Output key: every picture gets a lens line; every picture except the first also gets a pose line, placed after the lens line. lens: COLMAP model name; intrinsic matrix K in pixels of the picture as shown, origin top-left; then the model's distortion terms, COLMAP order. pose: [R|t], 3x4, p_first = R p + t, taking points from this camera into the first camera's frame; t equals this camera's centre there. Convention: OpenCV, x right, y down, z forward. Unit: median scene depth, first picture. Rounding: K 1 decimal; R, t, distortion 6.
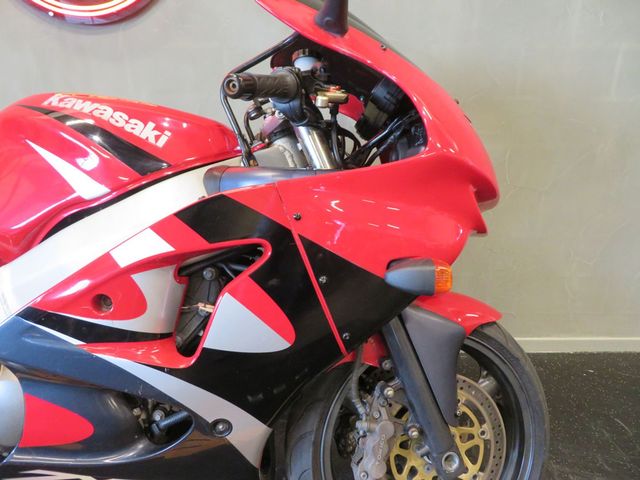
lens RADIAL K [[454.6, 0, 320.0], [0, 454.6, 240.0], [0, 0, 1]] dist [-0.004803, -0.000611]
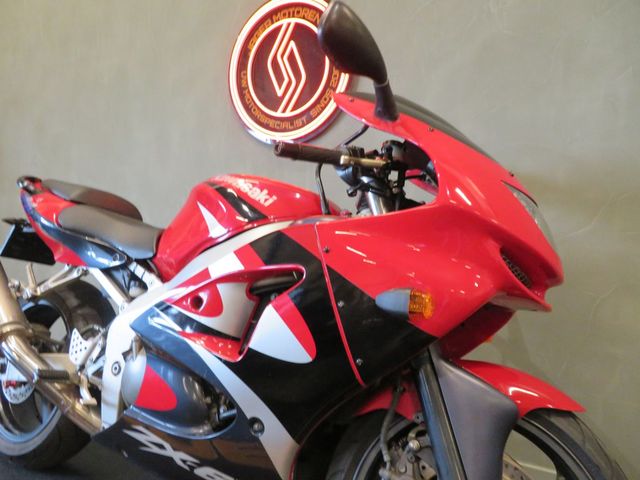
lens RADIAL K [[459.0, 0, 320.0], [0, 459.0, 240.0], [0, 0, 1]] dist [-0.006600, 0.004527]
pose [[0.870456, 0.042574, -0.490402, 0.488884], [-0.180178, 0.954672, -0.236933, 0.199405], [0.458086, 0.294599, 0.838671, -0.071599]]
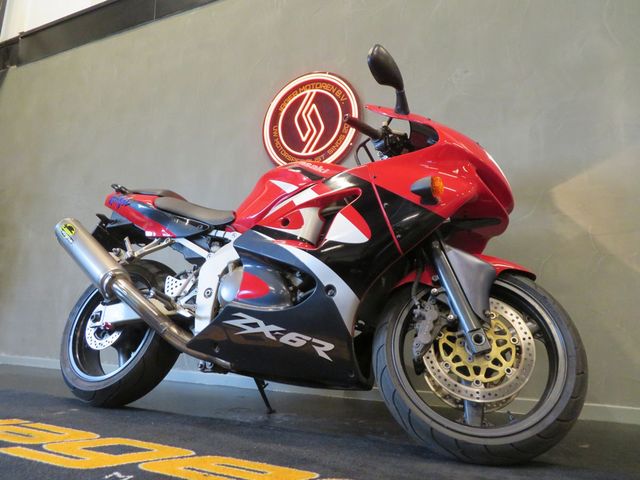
lens RADIAL K [[459.0, 0, 320.0], [0, 459.0, 240.0], [0, 0, 1]] dist [-0.006600, 0.004527]
pose [[0.906887, -0.065826, -0.416201, 0.511510], [-0.153420, 0.868345, -0.471634, 1.090321], [0.392452, 0.491573, 0.777392, -0.527211]]
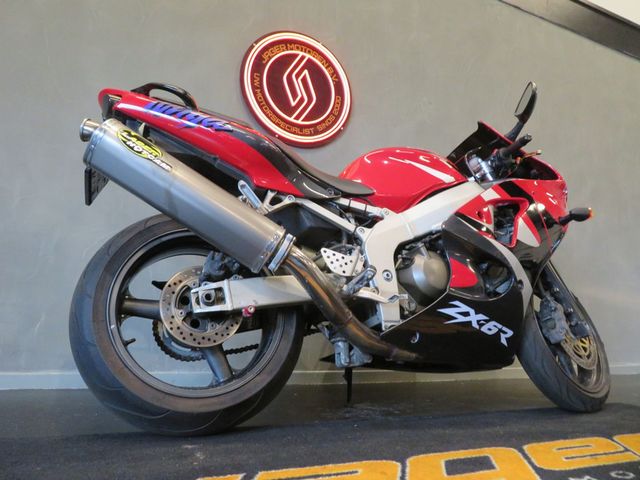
lens RADIAL K [[451.6, 0, 320.0], [0, 451.6, 240.0], [0, 0, 1]] dist [0.002864, 0.002847]
pose [[0.908223, 0.092432, 0.408151, -1.879022], [0.112672, 0.885279, -0.451206, 1.042179], [-0.403033, 0.455783, 0.793616, -0.351970]]
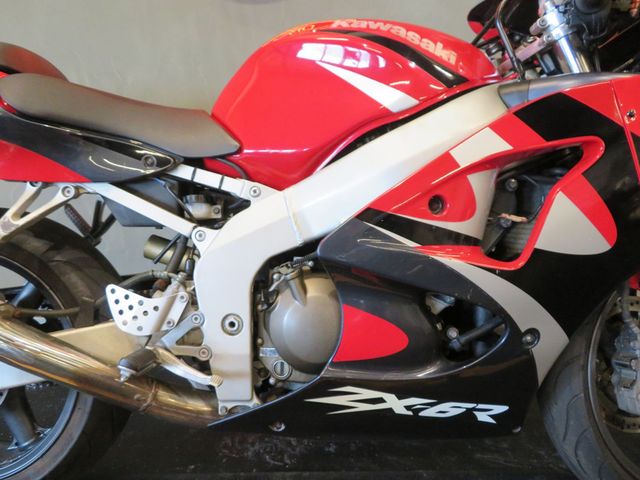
lens RADIAL K [[454.6, 0, 320.0], [0, 454.6, 240.0], [0, 0, 1]] dist [-0.004803, -0.000611]
pose [[0.999792, -0.018532, 0.008572, -0.672886], [0.018941, 0.998548, -0.050425, 0.237052], [-0.007625, 0.050577, 0.998691, 0.002304]]
